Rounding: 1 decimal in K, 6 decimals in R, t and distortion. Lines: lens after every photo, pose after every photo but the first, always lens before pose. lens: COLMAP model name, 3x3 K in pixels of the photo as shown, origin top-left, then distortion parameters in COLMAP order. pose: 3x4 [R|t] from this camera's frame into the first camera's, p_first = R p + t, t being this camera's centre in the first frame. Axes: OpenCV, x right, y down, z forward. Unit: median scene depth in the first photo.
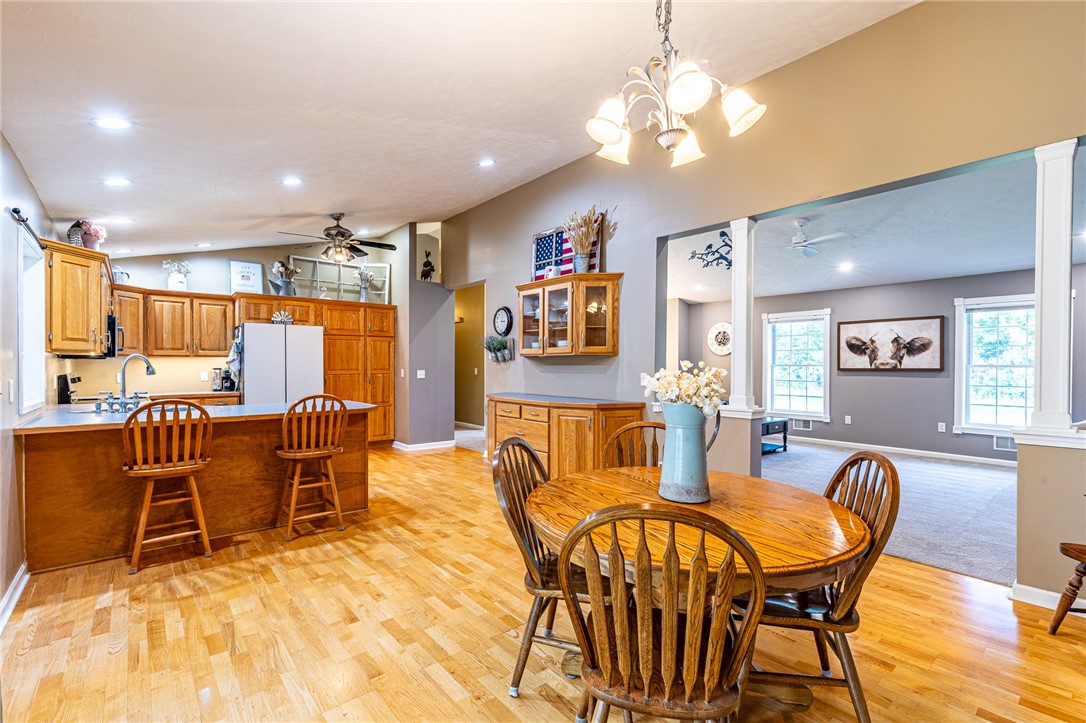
lens RADIAL K [[485.9, 0, 544.0], [0, 485.9, 365.6], [0, 0, 1]] dist [0.001194, -0.000122]
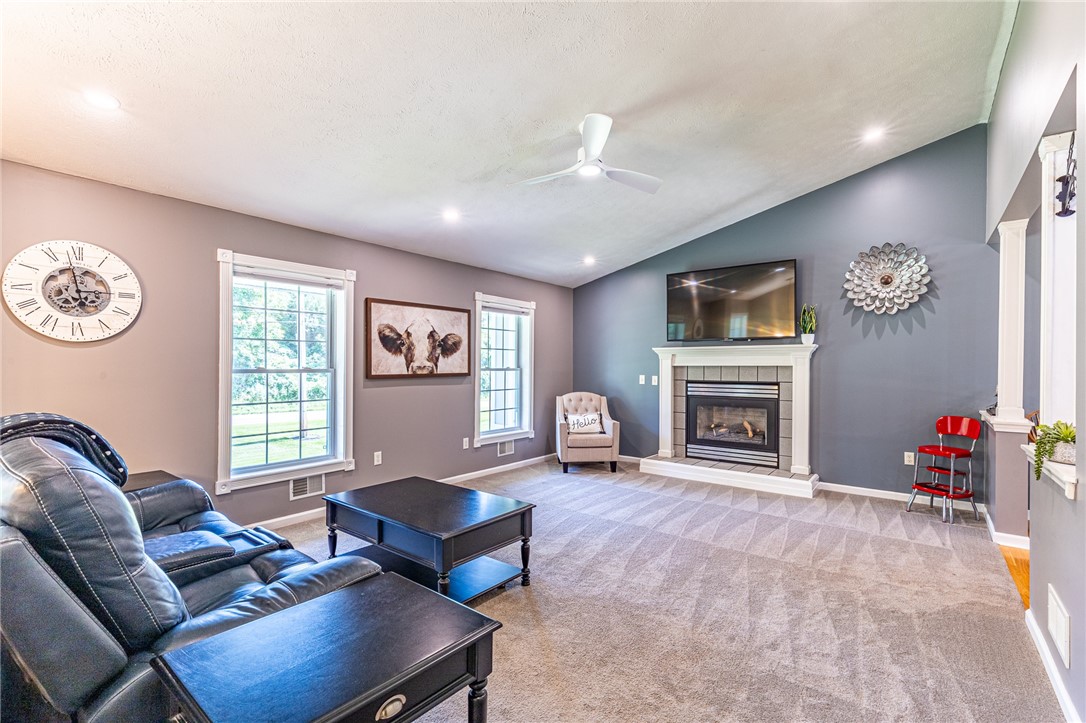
lens RADIAL K [[485.9, 0, 544.0], [0, 485.9, 365.6], [0, 0, 1]] dist [0.001194, -0.000122]
pose [[-0.207096, -0.004677, 0.978310, -0.024598], [-0.003232, 0.999986, 0.004097, -0.010117], [-0.978315, -0.002314, -0.207108, 1.006292]]
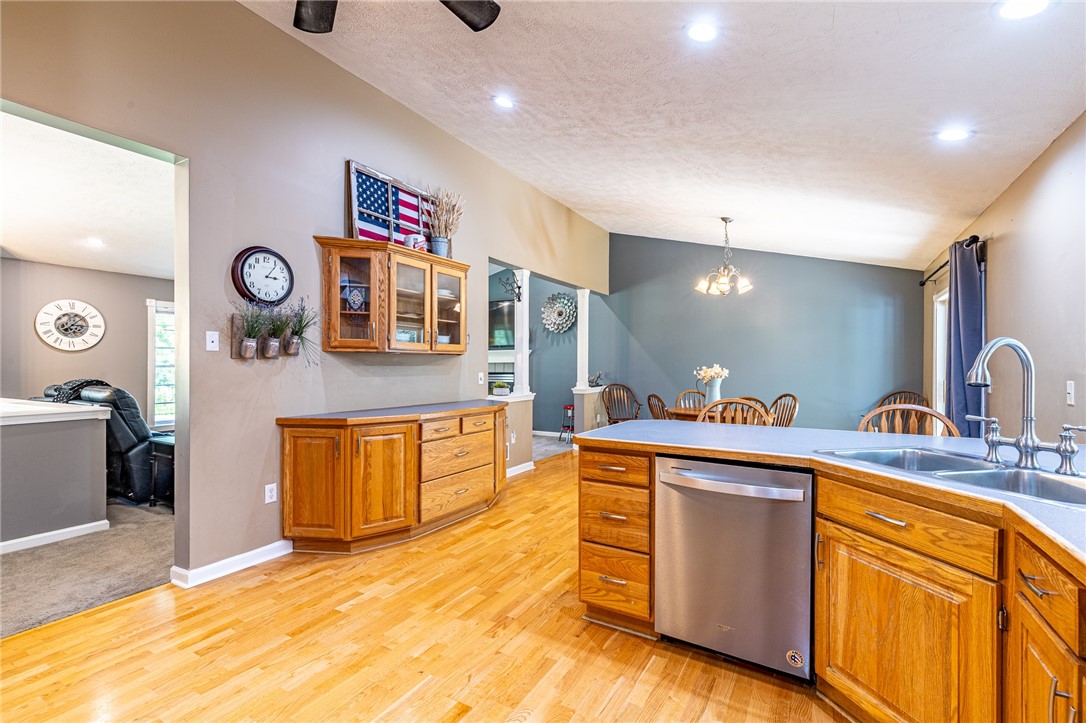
lens RADIAL K [[485.9, 0, 544.0], [0, 485.9, 365.6], [0, 0, 1]] dist [0.001194, -0.000122]
pose [[-0.340892, 0.000327, 0.940102, -0.599036], [0.002705, 0.999996, 0.000633, -0.000360], [-0.940099, 0.002759, -0.340892, 0.835622]]
